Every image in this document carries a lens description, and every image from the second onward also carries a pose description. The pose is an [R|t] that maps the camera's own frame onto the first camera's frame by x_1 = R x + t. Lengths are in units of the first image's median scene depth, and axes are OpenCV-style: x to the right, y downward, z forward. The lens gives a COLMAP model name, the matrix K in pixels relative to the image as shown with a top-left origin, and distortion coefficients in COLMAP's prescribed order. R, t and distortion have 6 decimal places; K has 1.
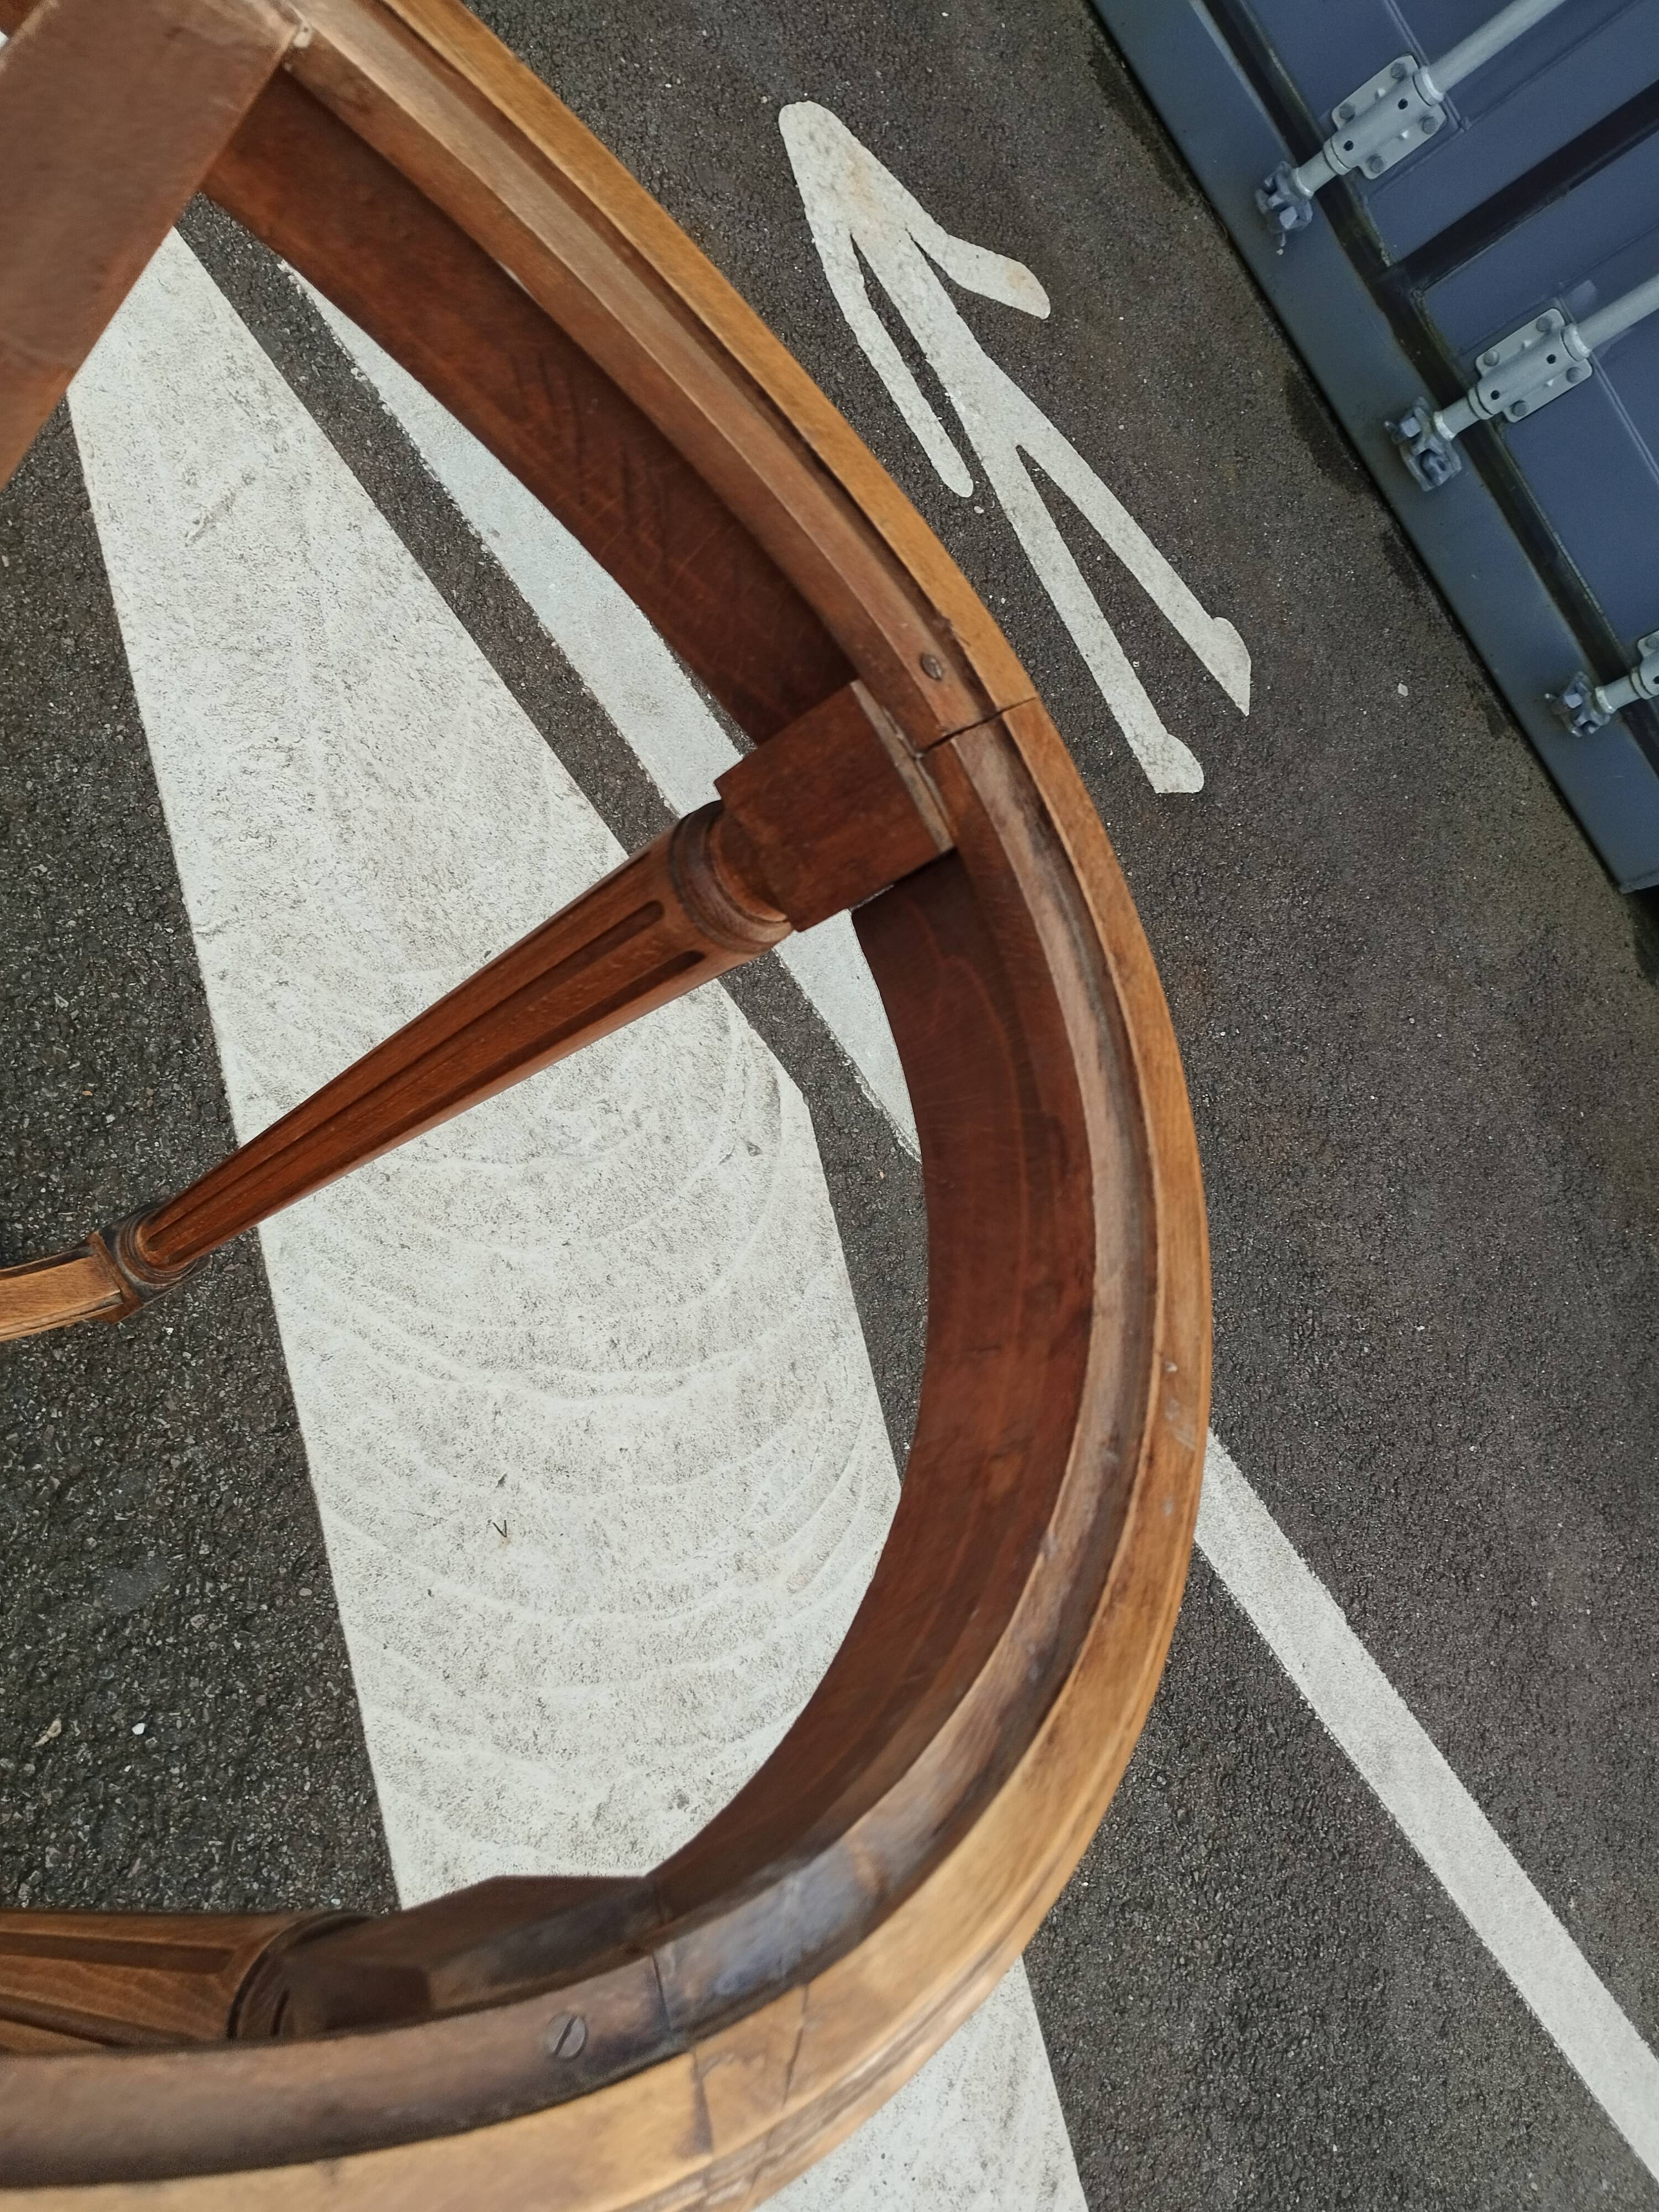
lens RADIAL K [[1874.4, 0, 833.2], [0, 1874.4, 1096.8], [0, 0, 1]] dist [0.057417, -0.058010]
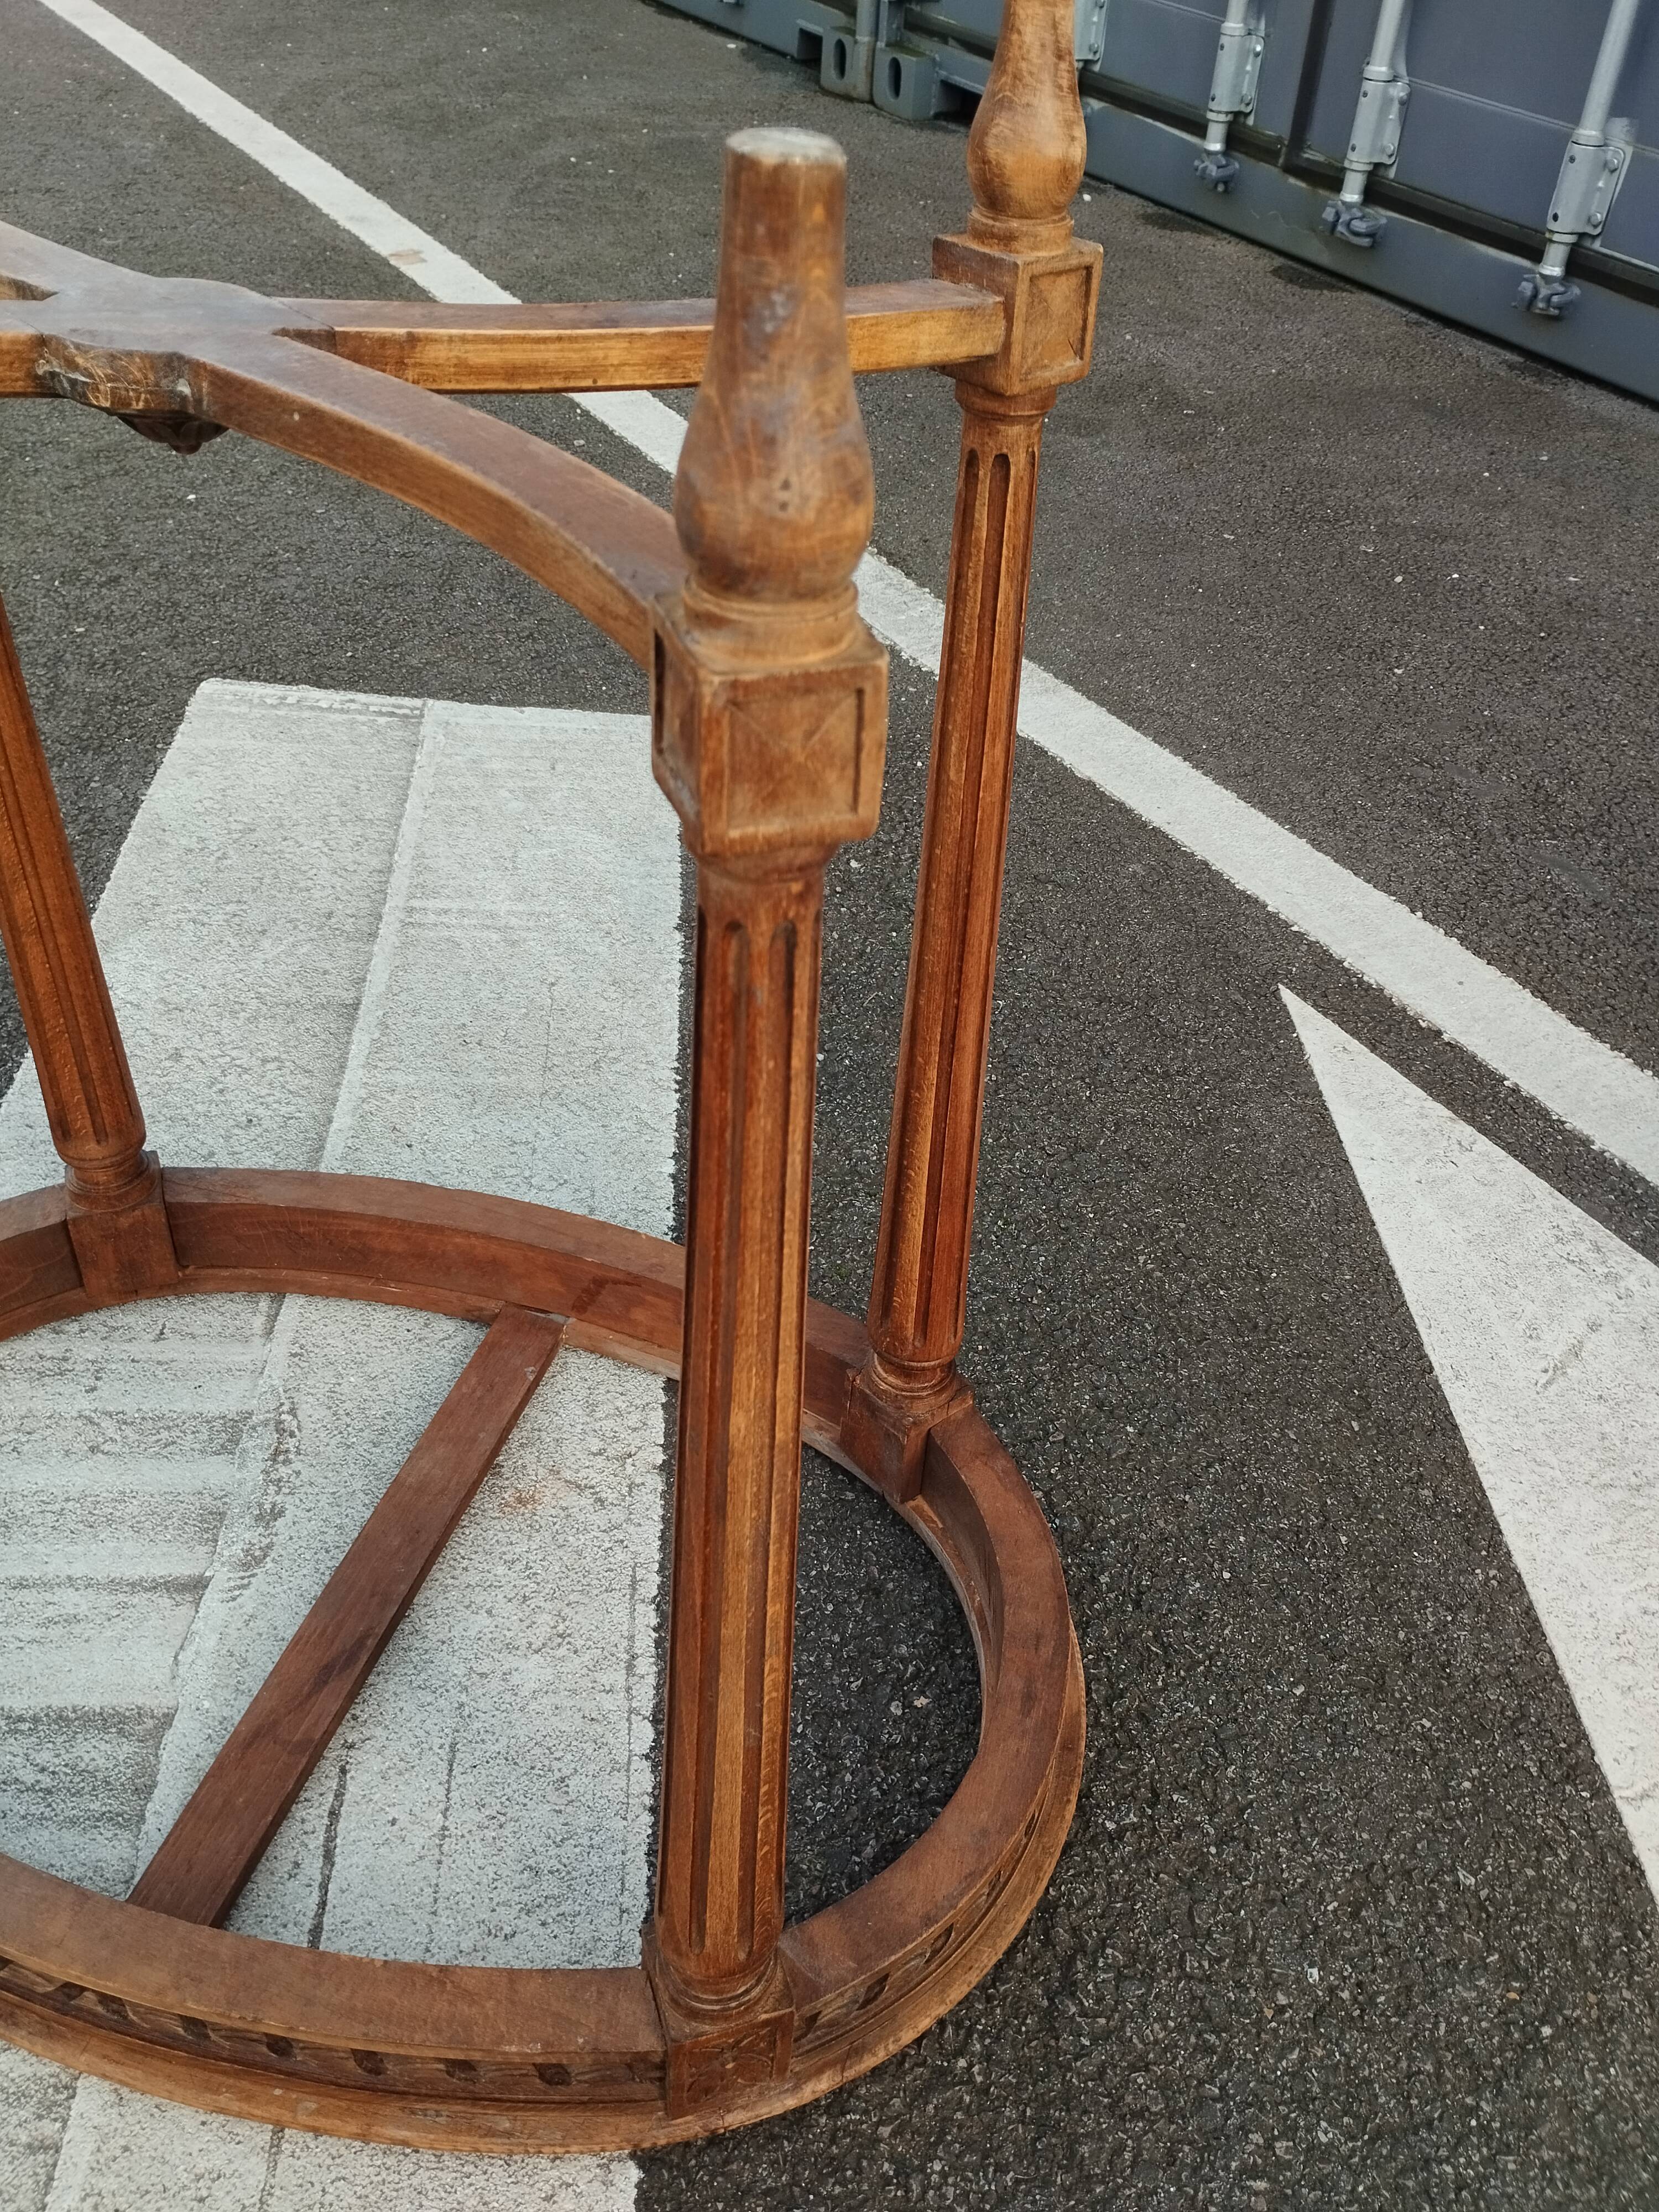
lens RADIAL K [[1866.0, 0, 848.6], [0, 1866.0, 1110.7], [0, 0, 1]] dist [0.067996, -0.091880]
pose [[0.768897, -0.327744, -0.548982, -0.052611], [-0.051554, 0.824050, -0.564166, 0.139635], [0.637290, 0.462088, 0.616713, 0.159846]]
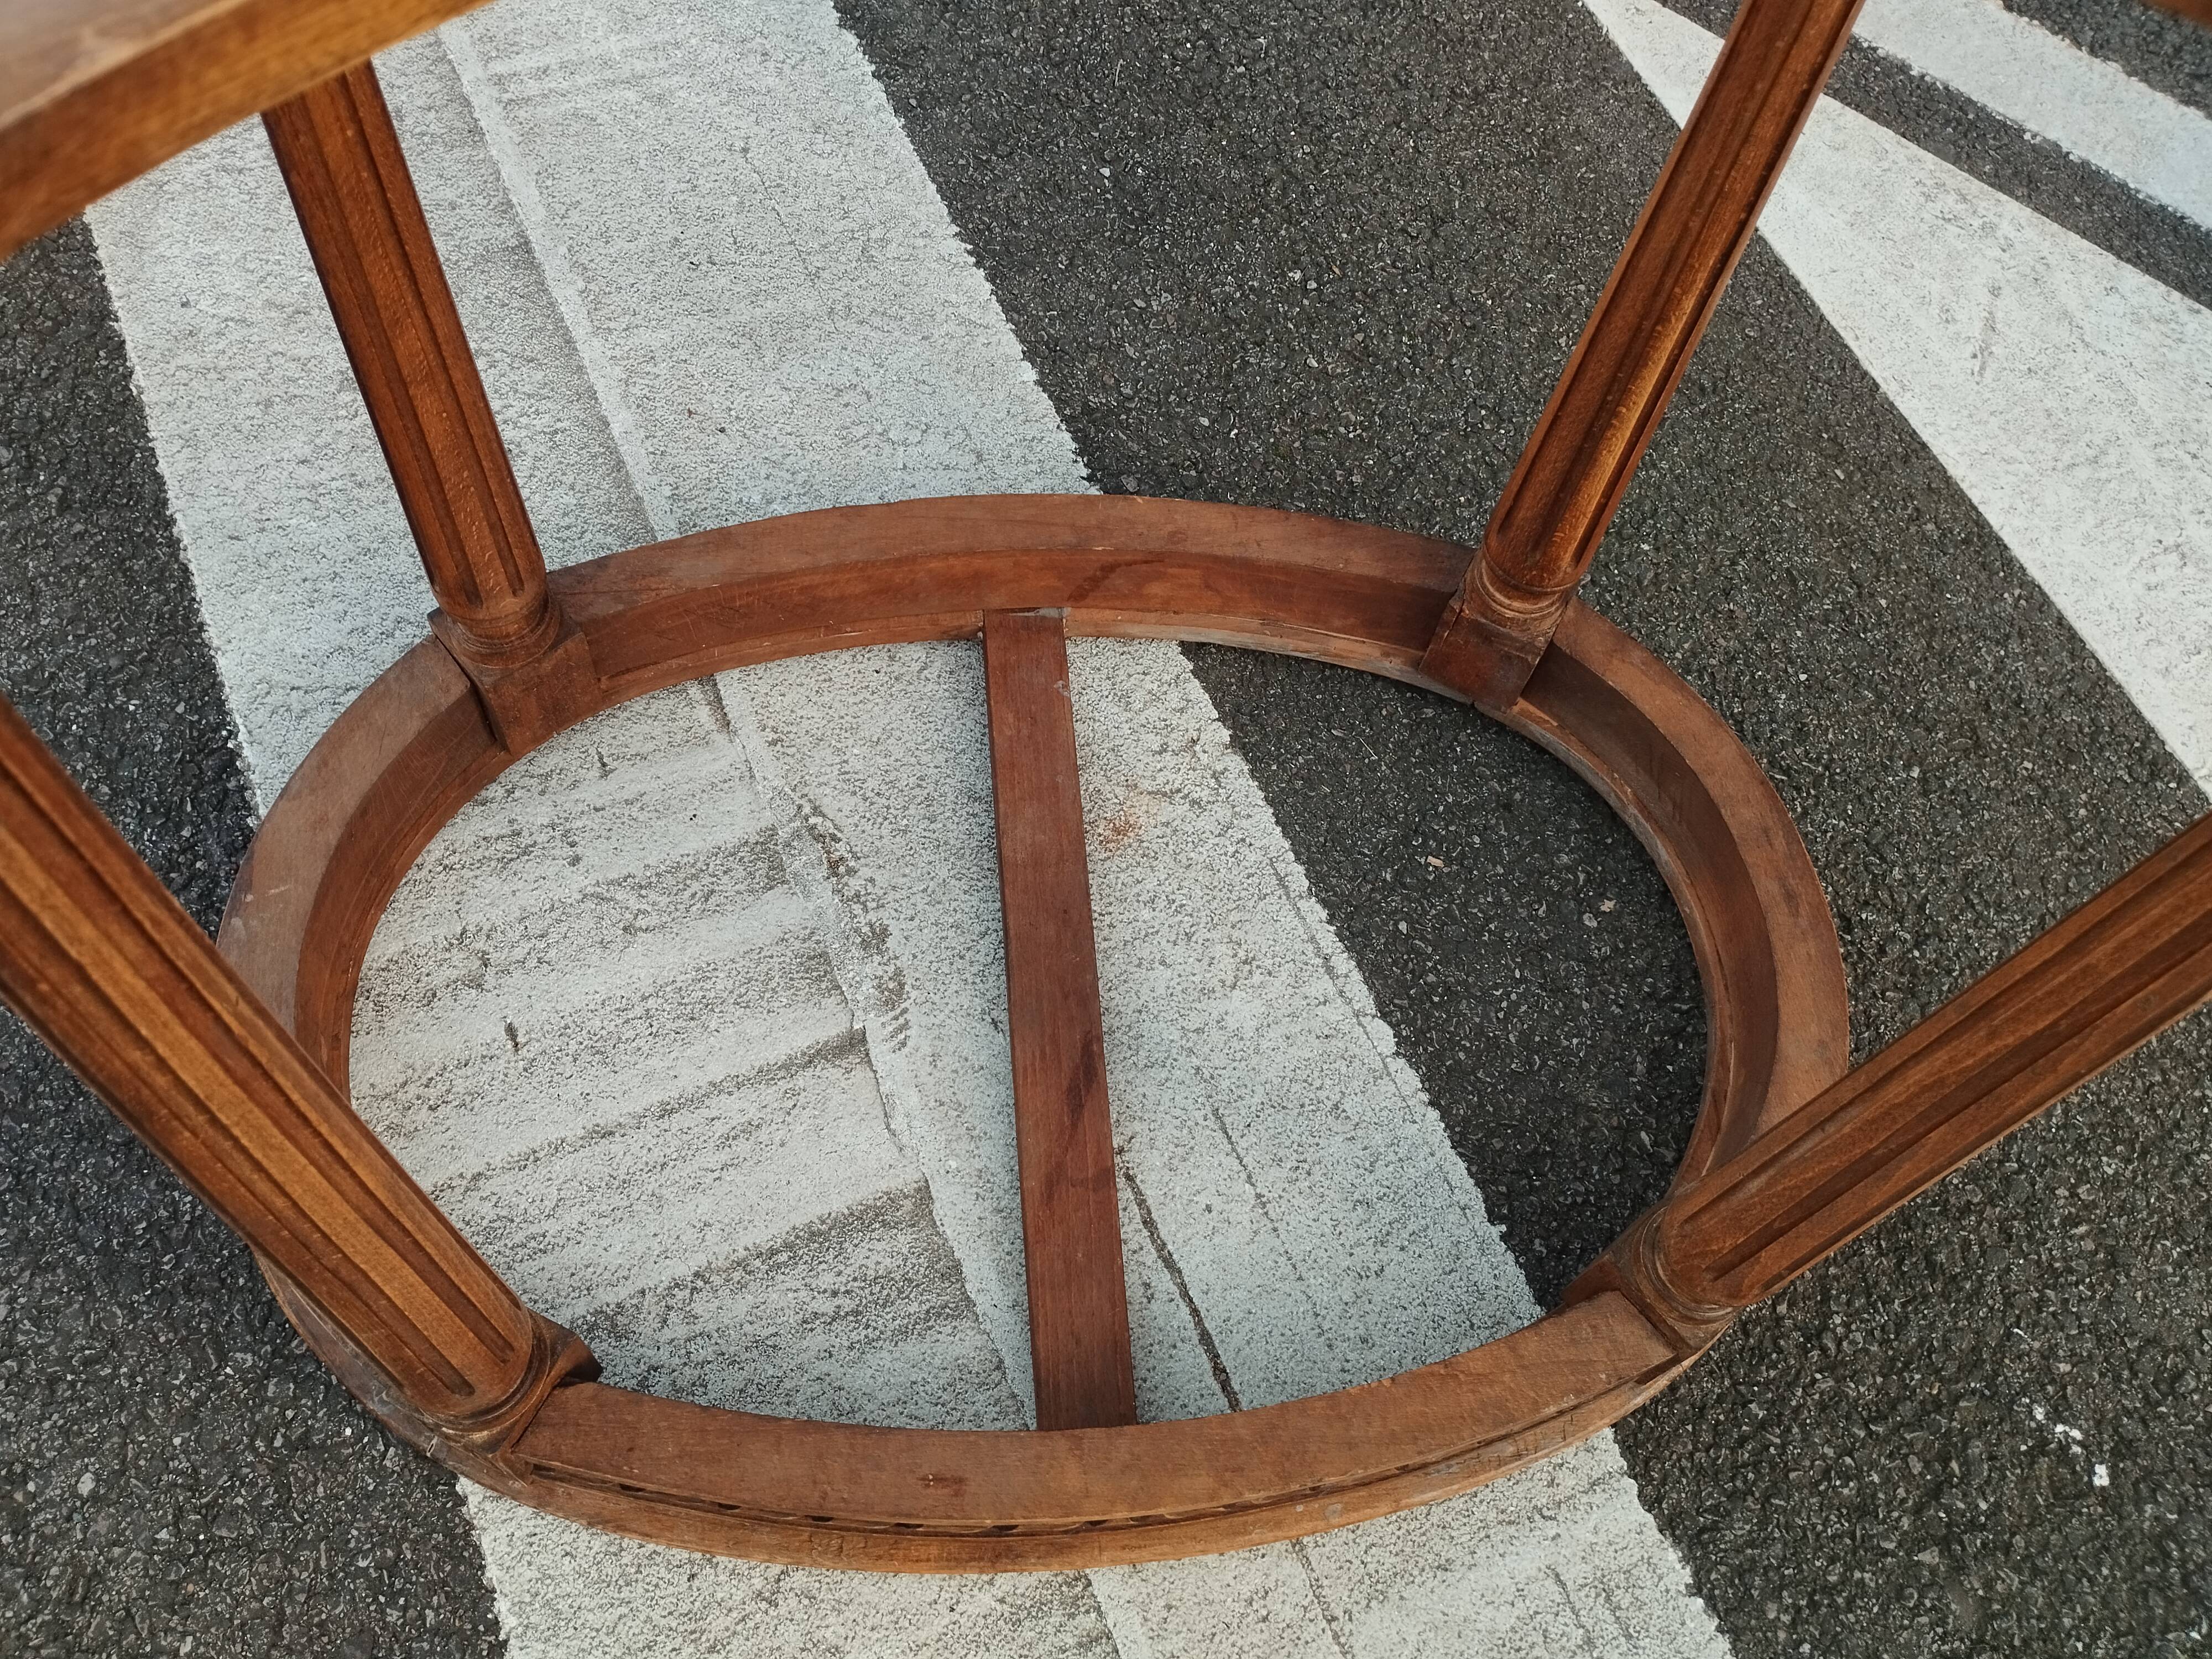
lens RADIAL K [[1831.6, 0, 1127.6], [0, 1831.6, 824.4], [0, 0, 1]] dist [0.064496, -0.079291]
pose [[0.823186, -0.313418, -0.473427, -0.340330], [0.291024, 0.948885, -0.122154, -0.104369], [0.487513, -0.037223, 0.872322, 0.009135]]
